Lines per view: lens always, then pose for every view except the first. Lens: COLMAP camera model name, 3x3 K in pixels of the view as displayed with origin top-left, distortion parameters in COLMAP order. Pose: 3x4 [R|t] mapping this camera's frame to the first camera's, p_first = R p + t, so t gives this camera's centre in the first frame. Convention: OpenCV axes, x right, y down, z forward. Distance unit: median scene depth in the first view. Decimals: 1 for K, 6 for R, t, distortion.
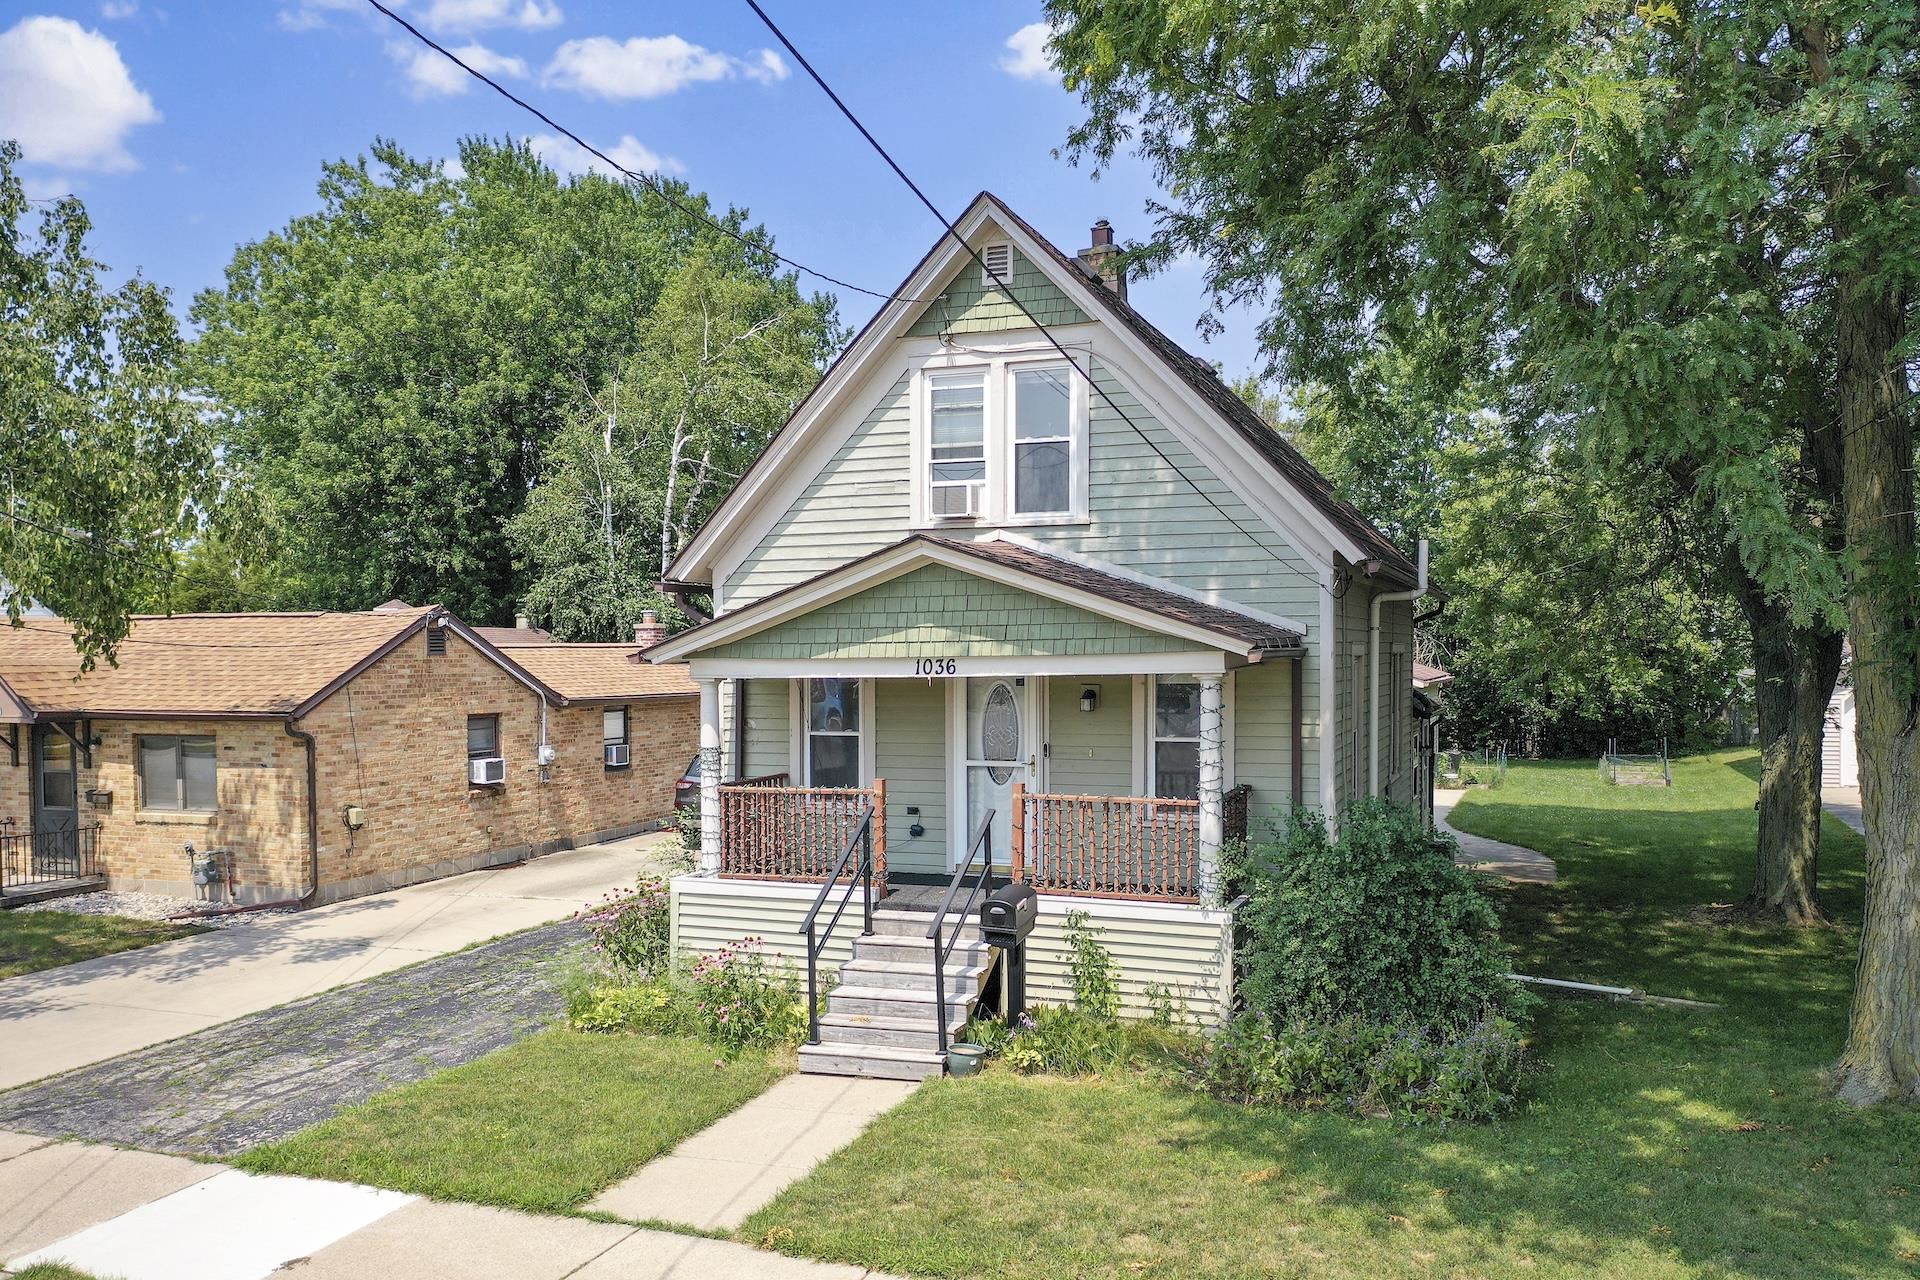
lens RADIAL K [[1551.2, 0, 953.5], [0, 1551.2, 712.1], [0, 0, 1]] dist [-0.002054, 0.000542]
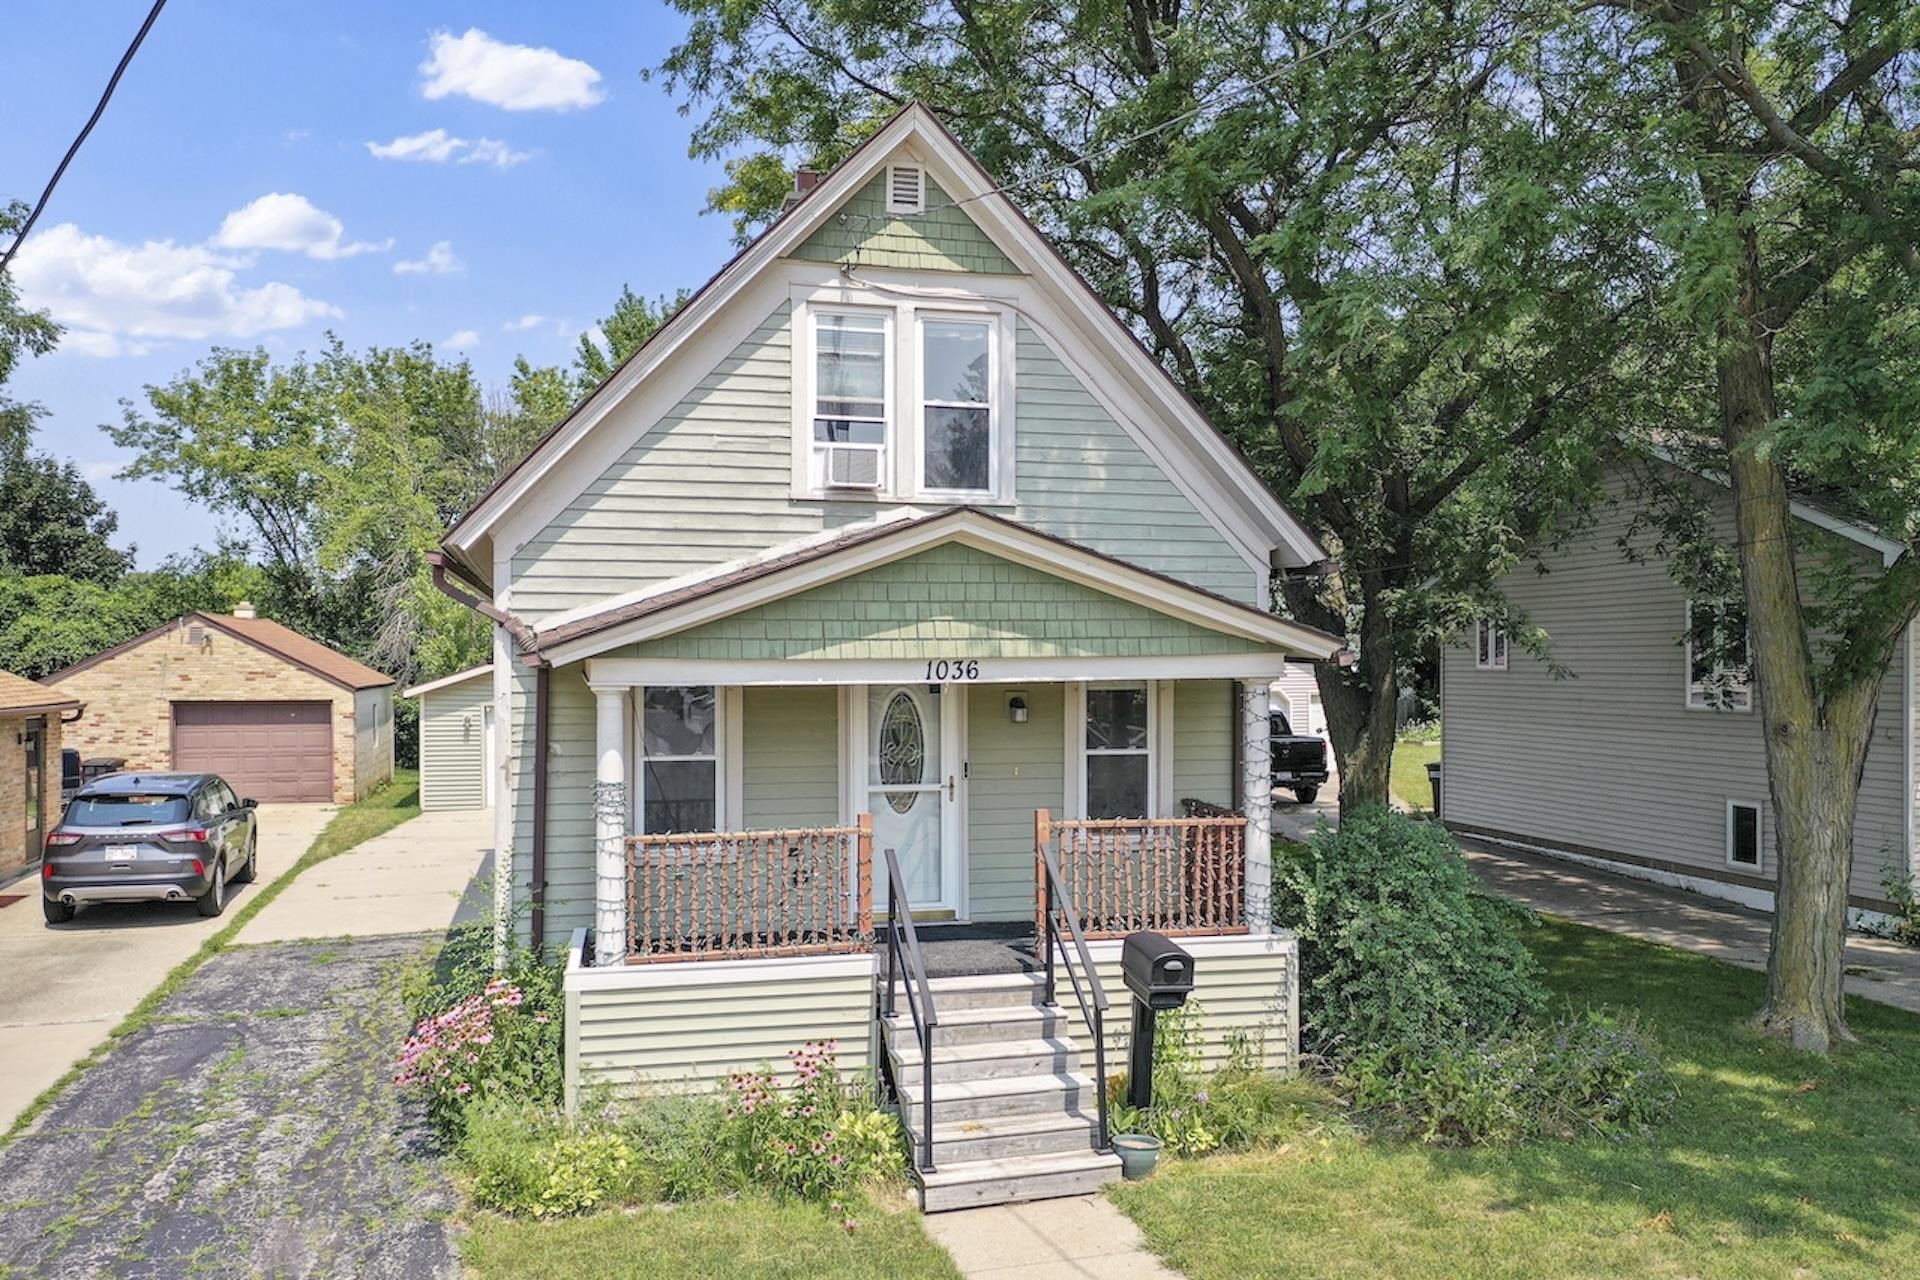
lens RADIAL K [[1538.2, 0, 959.0], [0, 1538.2, 666.9], [0, 0, 1]] dist [0.001608, 0.003411]
pose [[0.808395, 0.002486, 0.588636, -0.430355], [0.017862, 0.999427, -0.028752, -0.007066], [-0.588370, 0.033758, 0.807887, 0.317478]]
